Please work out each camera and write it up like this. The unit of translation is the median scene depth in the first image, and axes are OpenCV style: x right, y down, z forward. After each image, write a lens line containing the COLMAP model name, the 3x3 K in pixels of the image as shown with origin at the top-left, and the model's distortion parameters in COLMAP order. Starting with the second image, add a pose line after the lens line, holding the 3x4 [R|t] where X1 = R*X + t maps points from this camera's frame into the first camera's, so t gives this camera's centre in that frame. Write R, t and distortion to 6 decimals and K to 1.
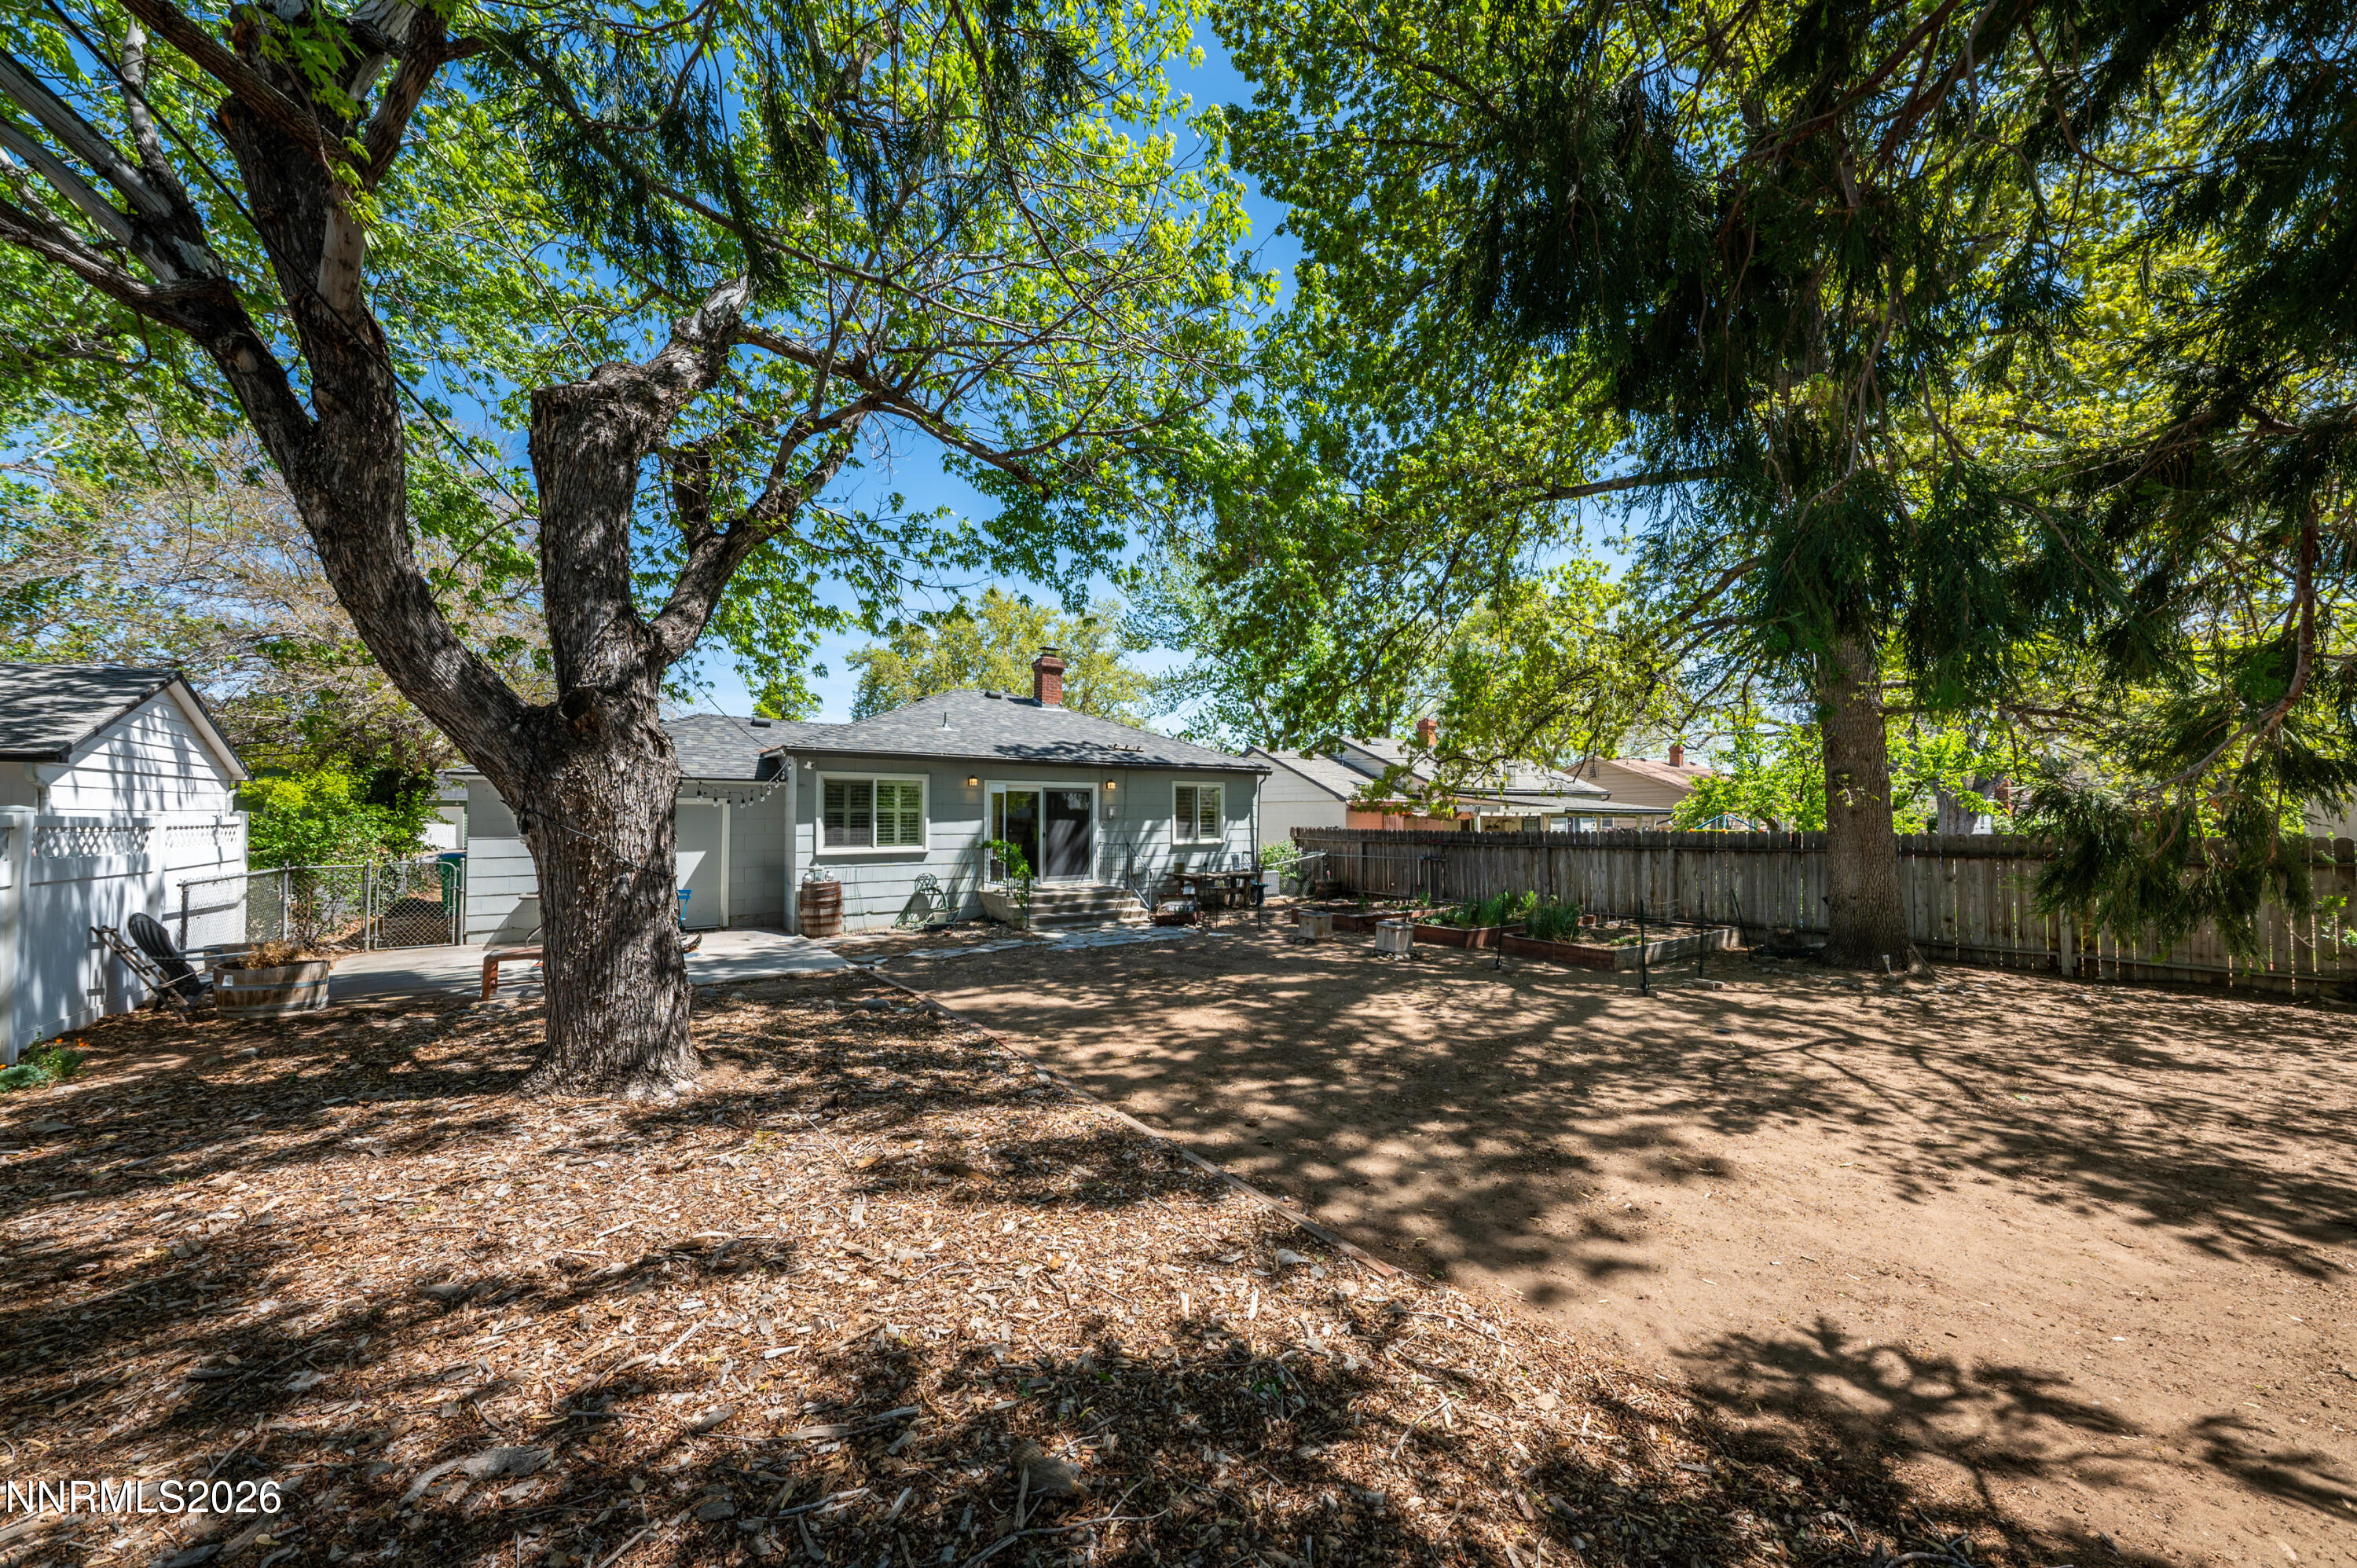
lens RADIAL K [[809.7, 0, 1172.5], [0, 809.7, 813.3], [0, 0, 1]] dist [0.014088, -0.007176]
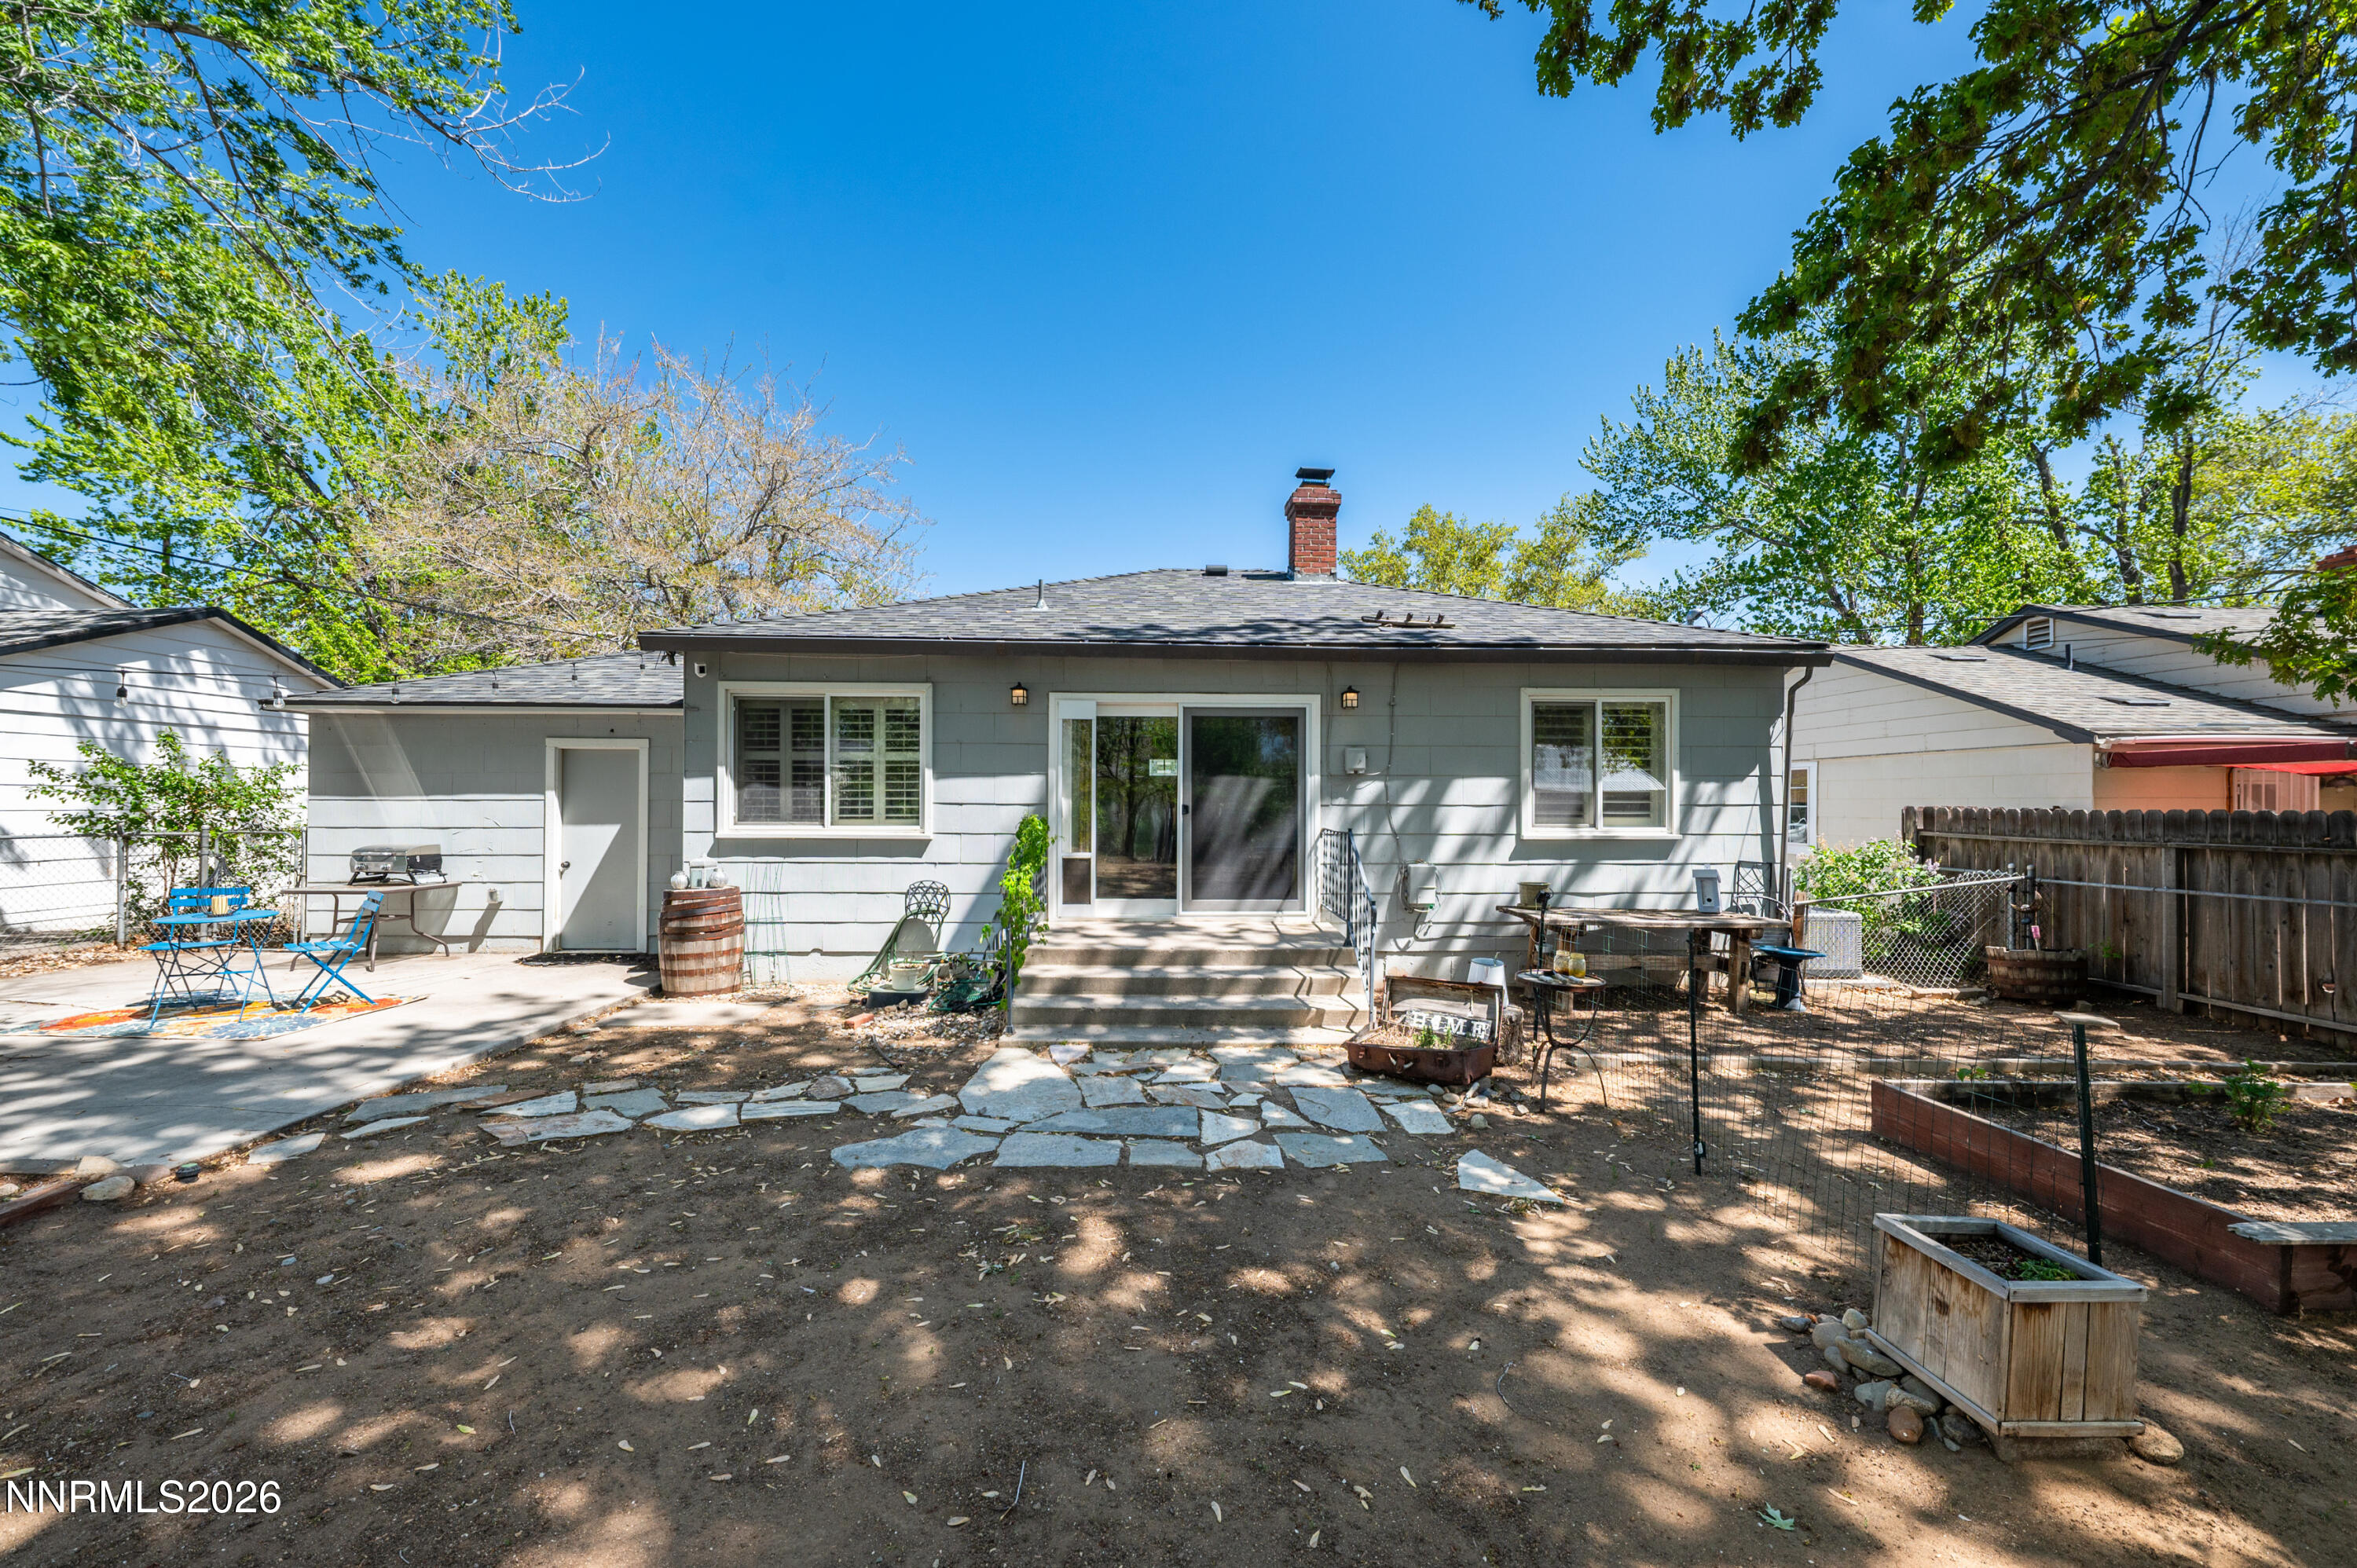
lens RADIAL K [[835.7, 0, 1179.3], [0, 835.7, 798.1], [0, 0, 1]] dist [0.012961, -0.007880]
pose [[0.831800, -0.001520, -0.555074, 0.117224], [-0.004667, 0.999942, -0.009731, 0.028278], [0.555056, 0.010685, 0.831744, 0.678254]]
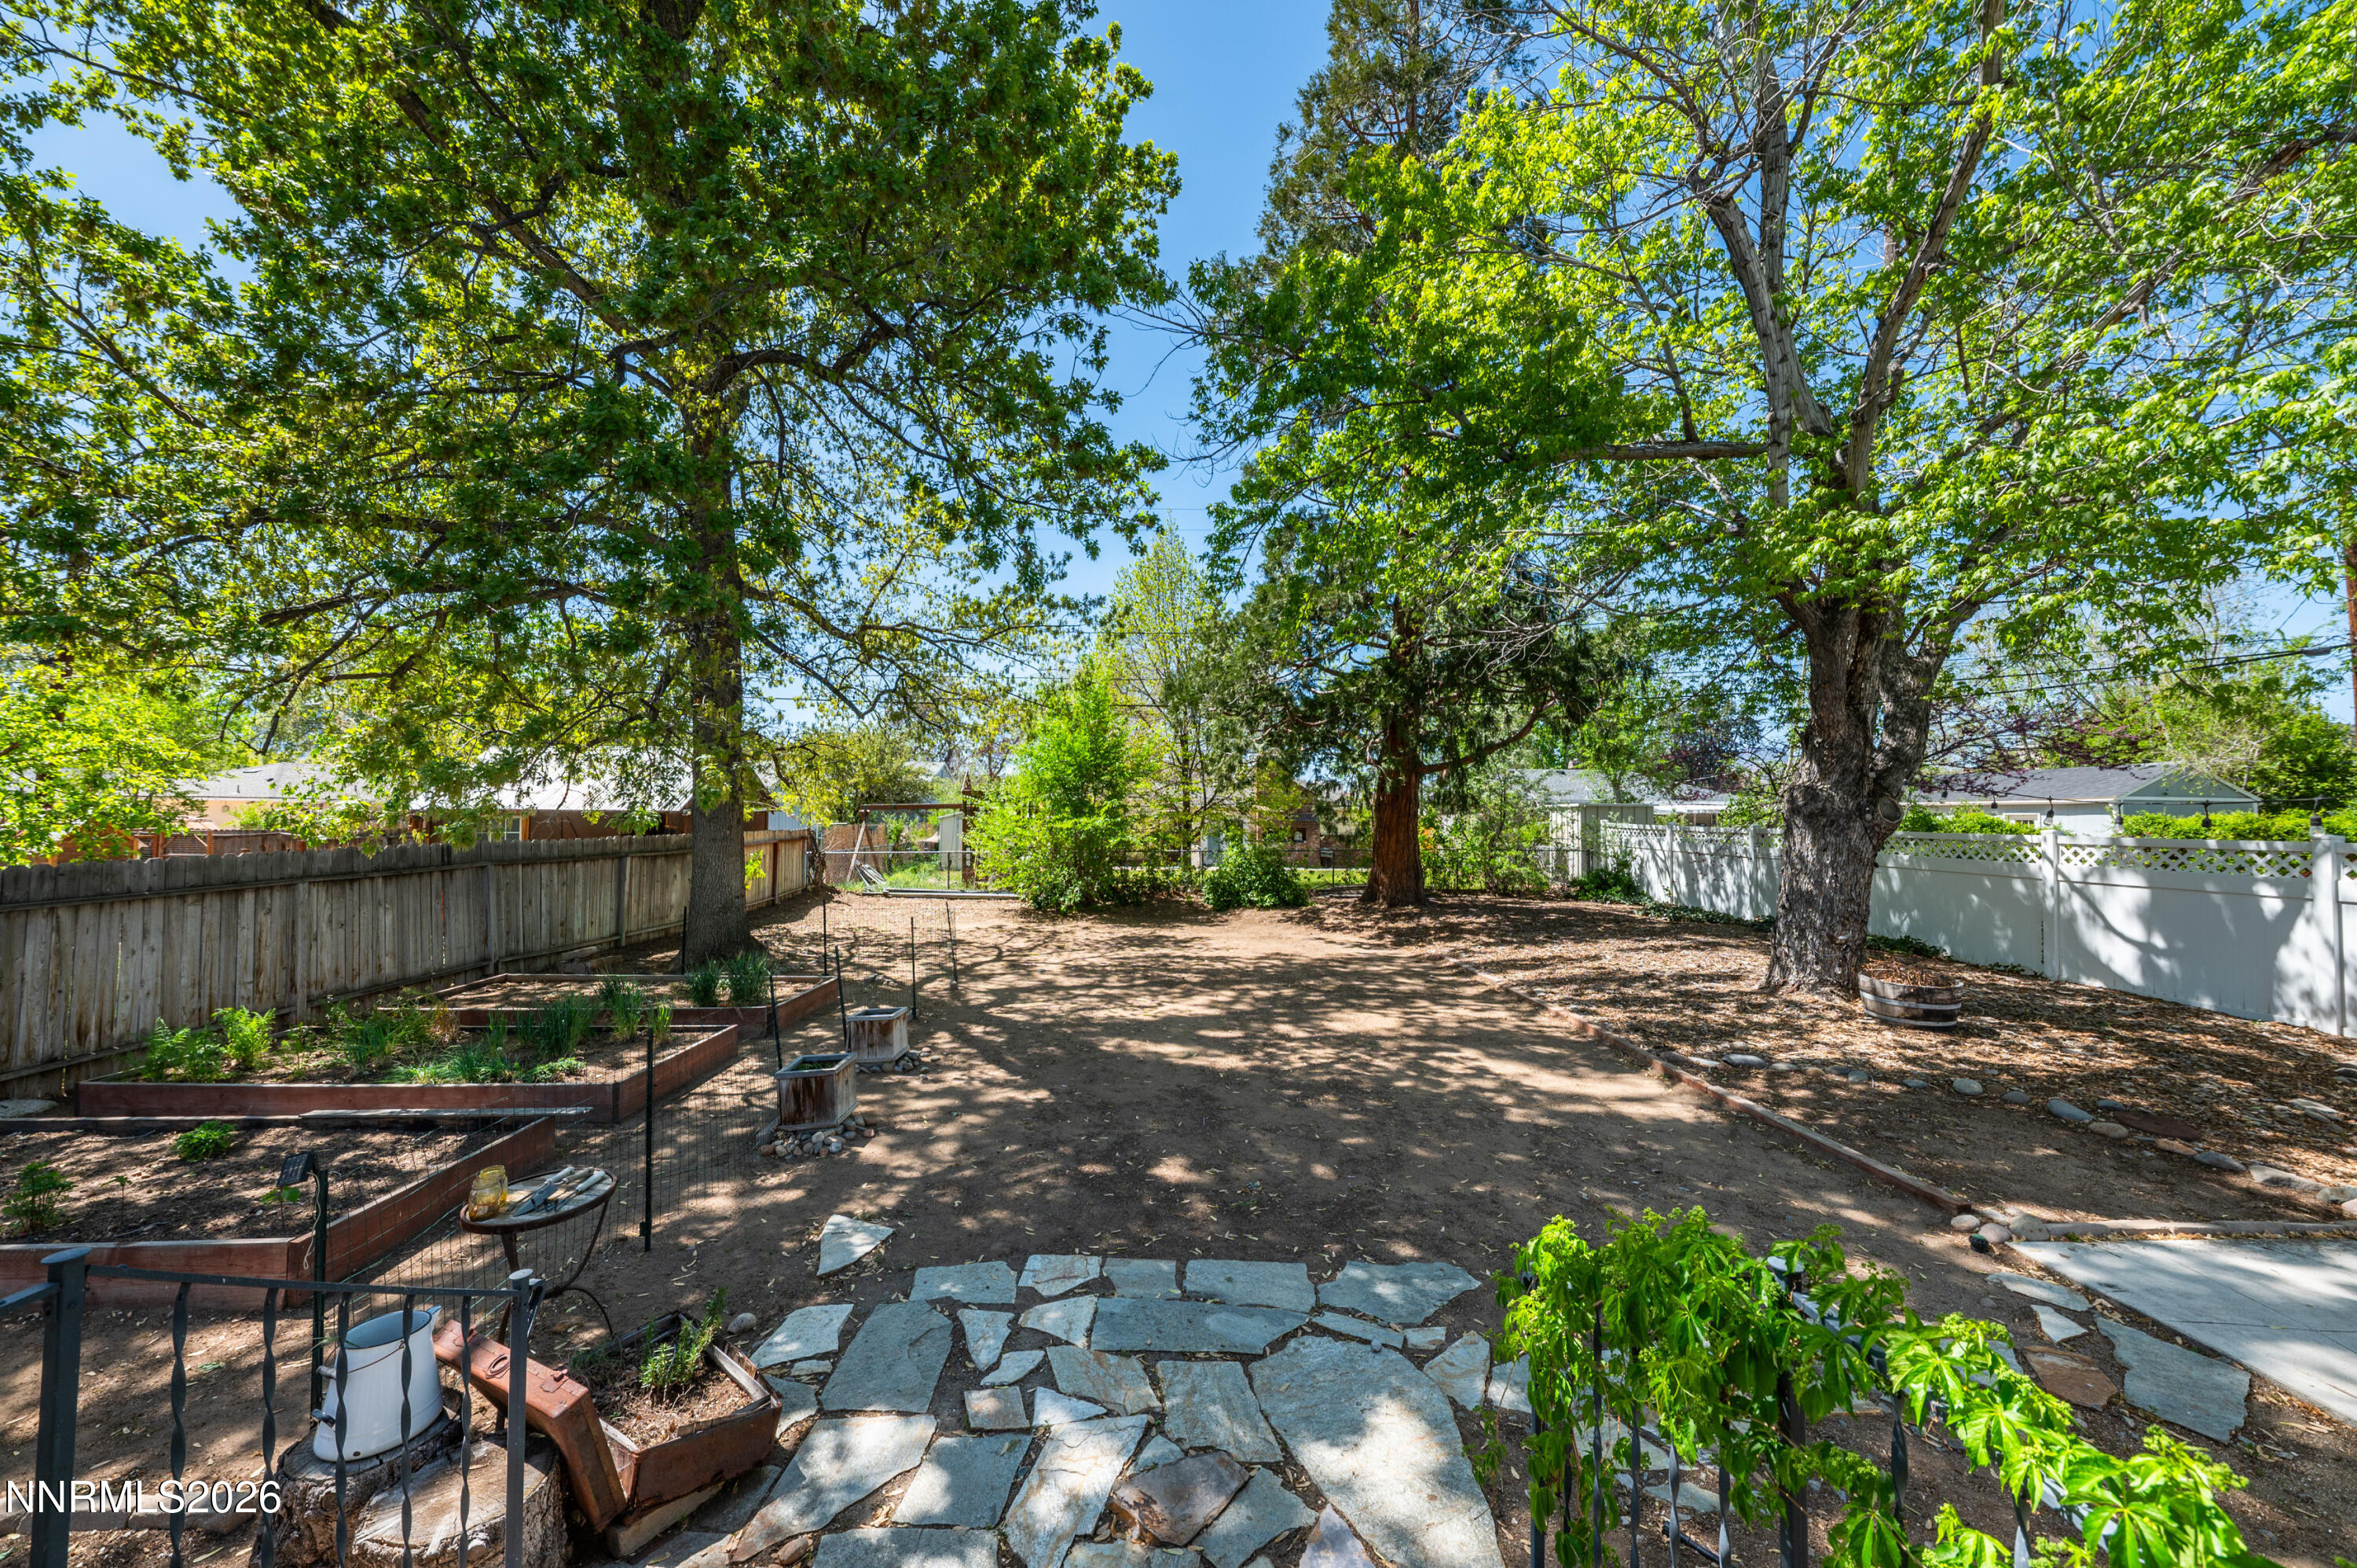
lens RADIAL K [[839.6, 0, 1170.0], [0, 839.6, 789.1], [0, 0, 1]] dist [0.000627, 0.000041]
pose [[-0.816676, 0.007771, 0.577044, -0.215811], [-0.010701, 0.999534, -0.028605, -0.008947], [-0.576997, -0.029536, -0.816212, 1.140837]]
